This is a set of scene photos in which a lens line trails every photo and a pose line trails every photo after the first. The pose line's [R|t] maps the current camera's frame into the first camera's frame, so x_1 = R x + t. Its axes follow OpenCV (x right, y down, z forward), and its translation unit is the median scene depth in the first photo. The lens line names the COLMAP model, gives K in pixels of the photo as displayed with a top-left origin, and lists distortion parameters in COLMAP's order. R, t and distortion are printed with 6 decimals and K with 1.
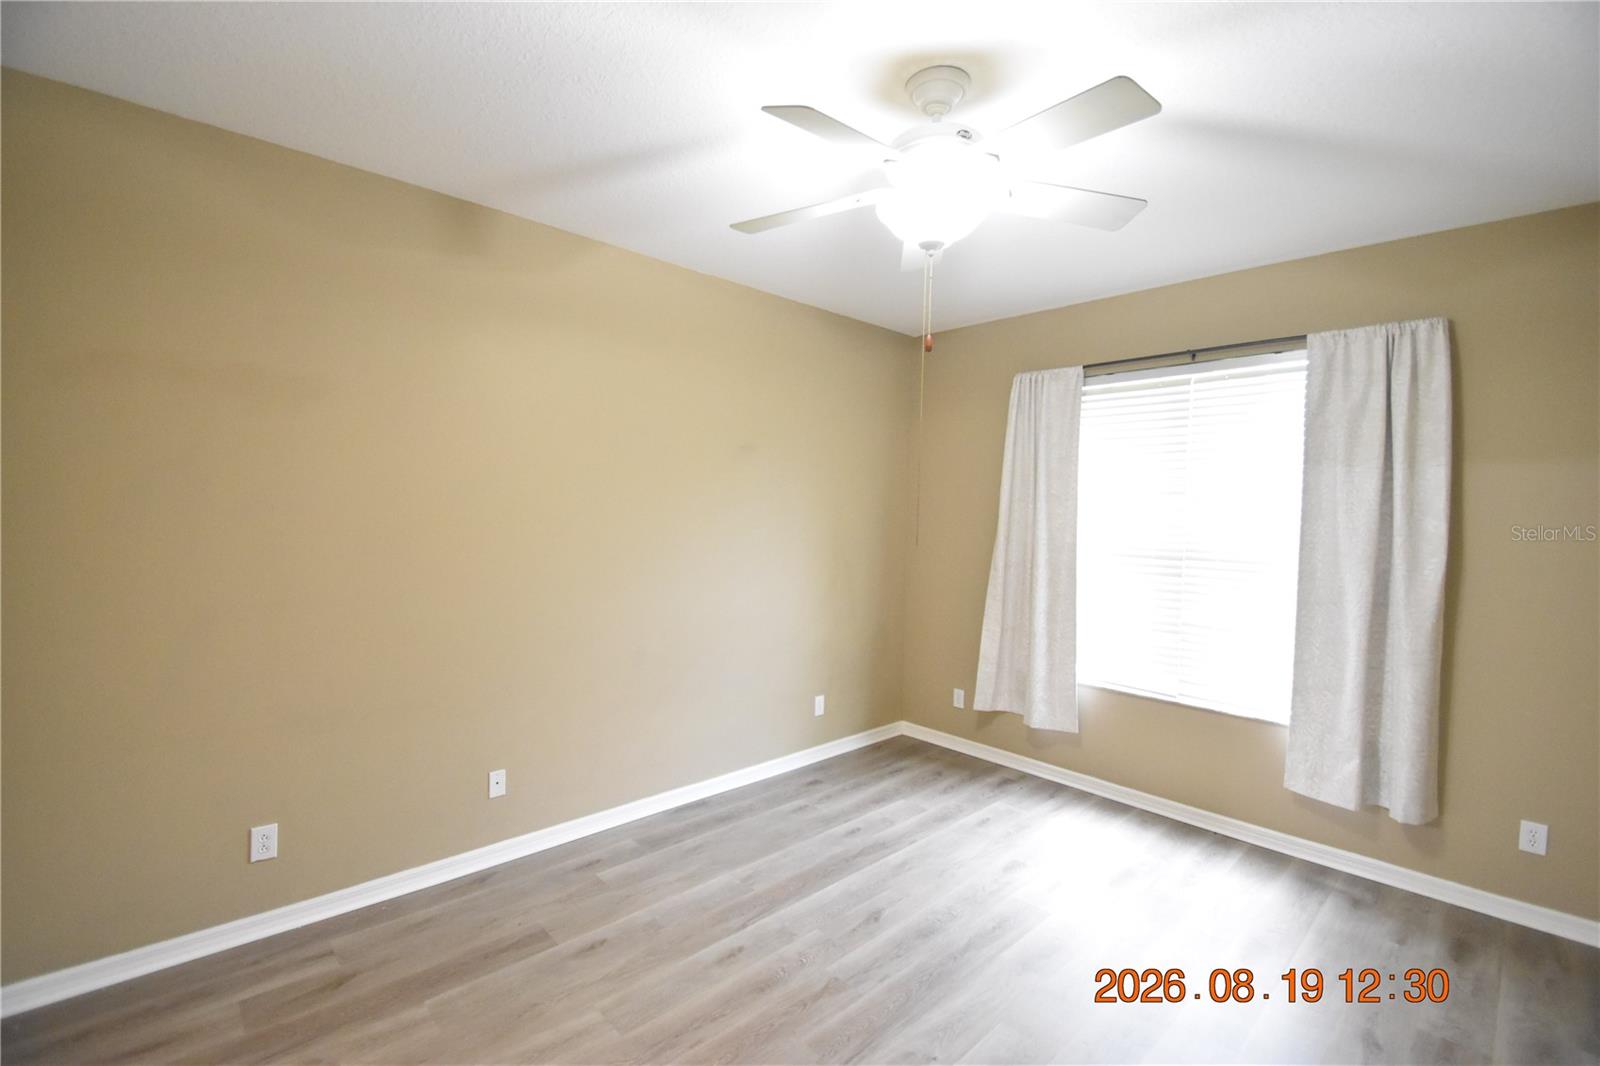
lens RADIAL K [[696.3, 0, 791.8], [0, 696.3, 538.7], [0, 0, 1]] dist [0.010444, -0.014902]
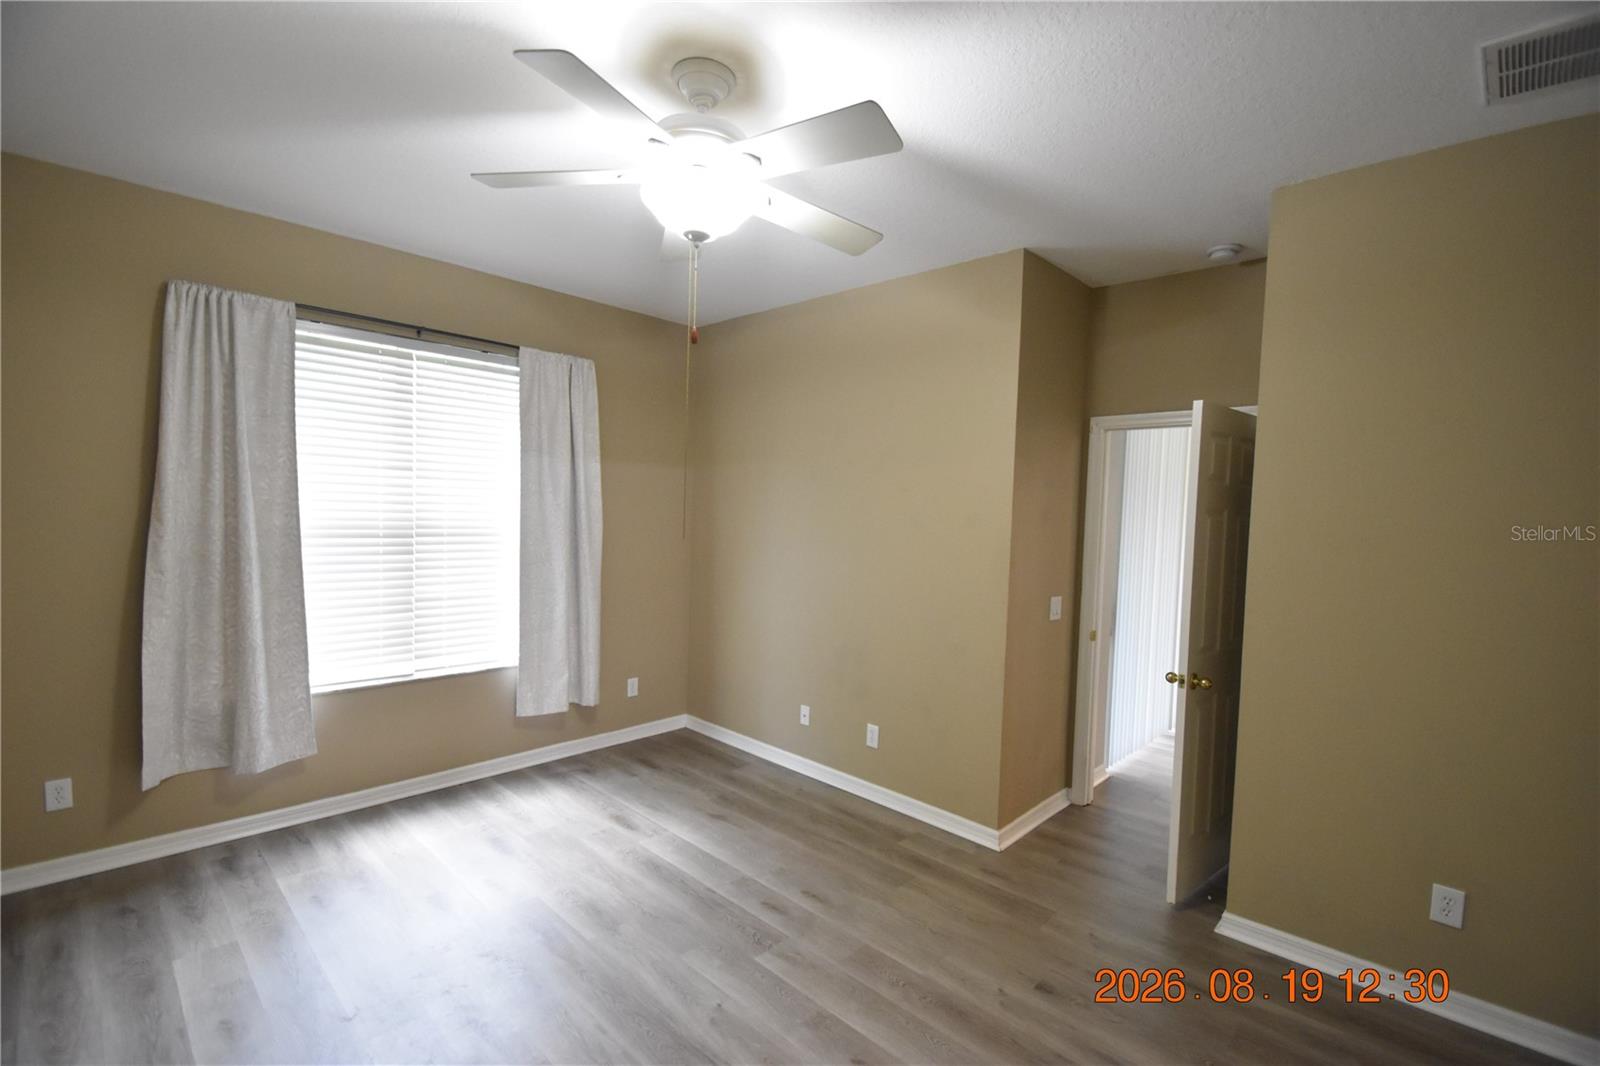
lens RADIAL K [[696.3, 0, 791.8], [0, 696.3, 538.7], [0, 0, 1]] dist [0.010444, -0.014902]
pose [[-0.041499, -0.070061, 0.996679, -0.558588], [0.007377, 0.997490, 0.070425, -0.040813], [-0.999111, 0.010275, -0.040878, 0.616029]]
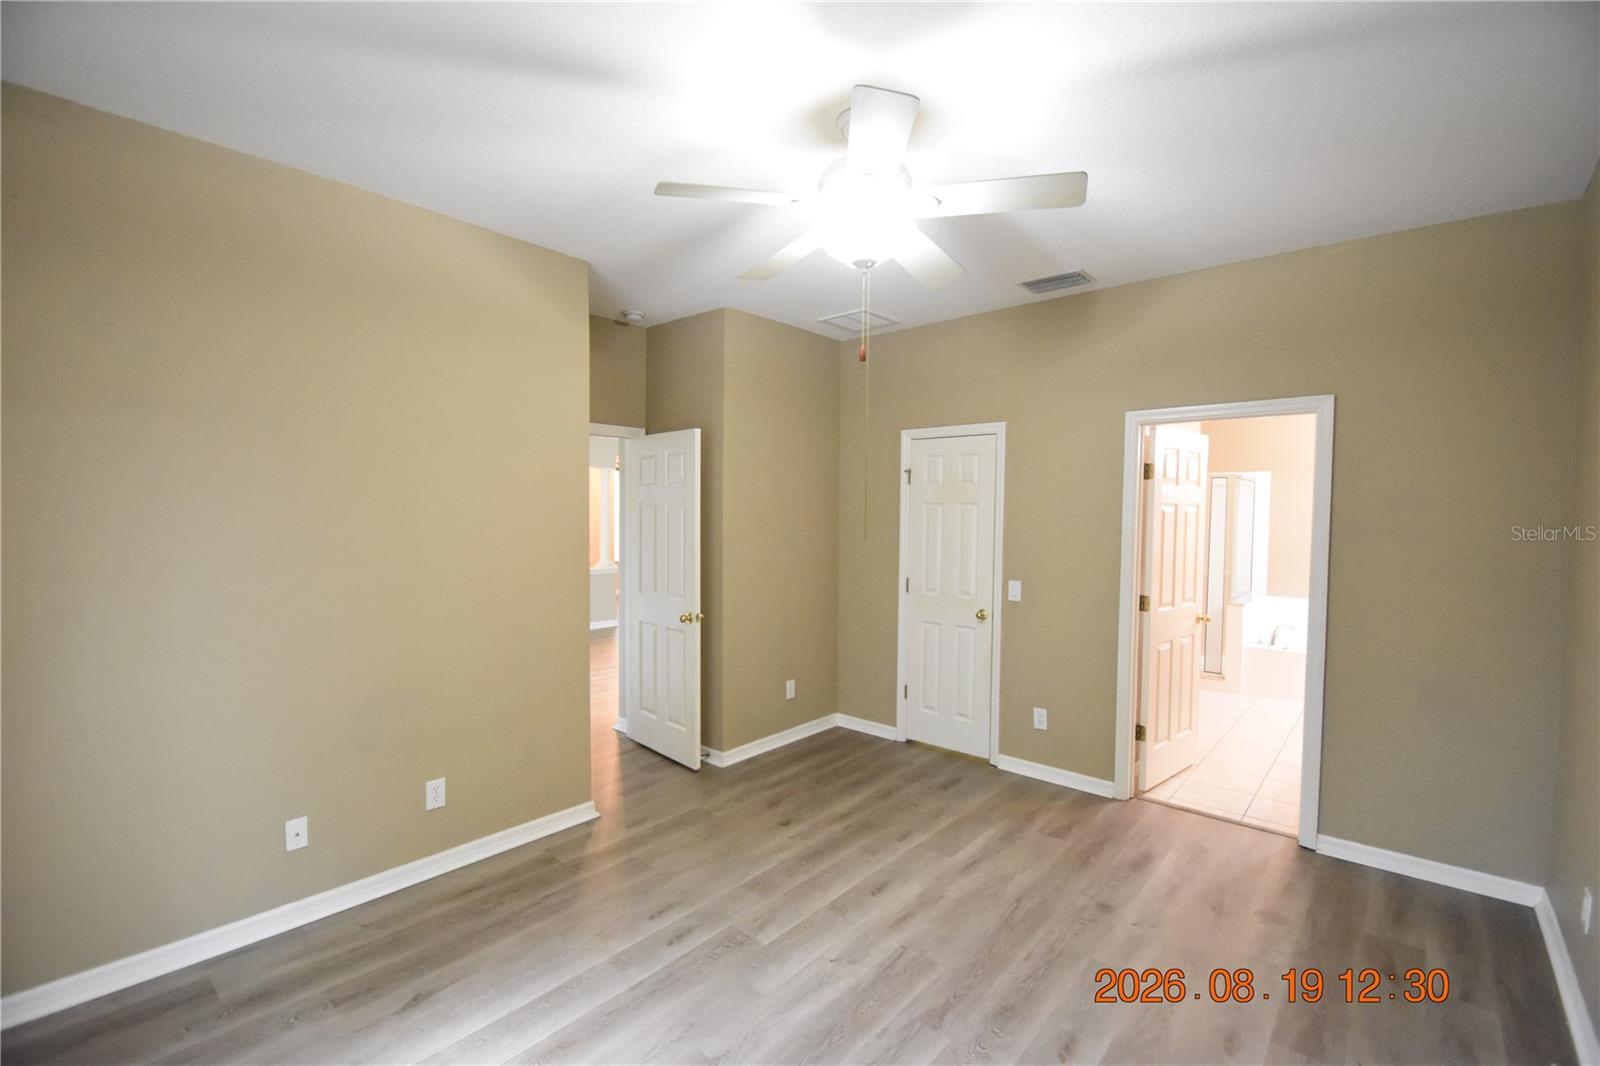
lens RADIAL K [[696.3, 0, 791.8], [0, 696.3, 538.7], [0, 0, 1]] dist [0.010444, -0.014902]
pose [[-0.995262, -0.029955, -0.092497, 0.272104], [-0.036801, 0.996637, 0.073218, -0.046138], [0.089993, 0.076275, -0.993017, 1.425020]]
